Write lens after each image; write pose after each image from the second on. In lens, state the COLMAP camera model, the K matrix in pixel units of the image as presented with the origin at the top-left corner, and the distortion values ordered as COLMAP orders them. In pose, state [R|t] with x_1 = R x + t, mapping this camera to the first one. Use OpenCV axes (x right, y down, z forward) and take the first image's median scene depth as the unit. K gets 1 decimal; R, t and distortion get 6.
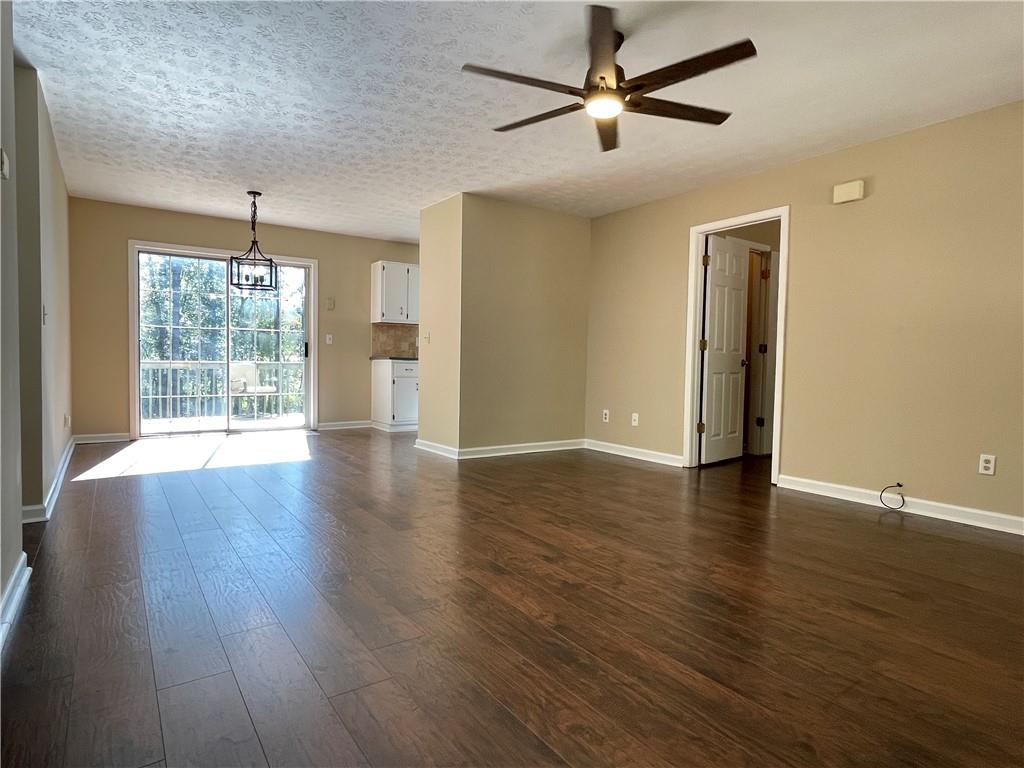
lens RADIAL K [[573.4, 0, 510.4], [0, 573.4, 381.6], [0, 0, 1]] dist [-0.002870, -0.001226]
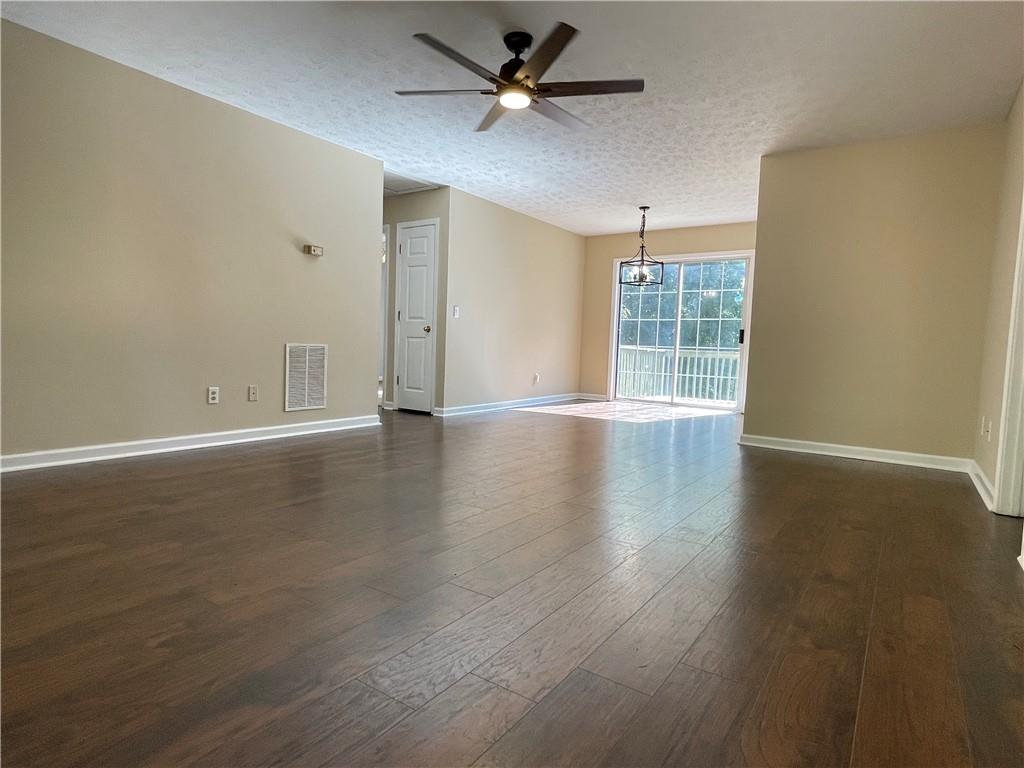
lens RADIAL K [[573.4, 0, 511.6], [0, 573.4, 385.3], [0, 0, 1]] dist [-0.002870, -0.001226]
pose [[0.349509, 0.061307, -0.934925, 0.719293], [-0.066702, 0.996953, 0.040439, 0.028256], [0.934556, 0.048227, 0.352533, 0.343755]]
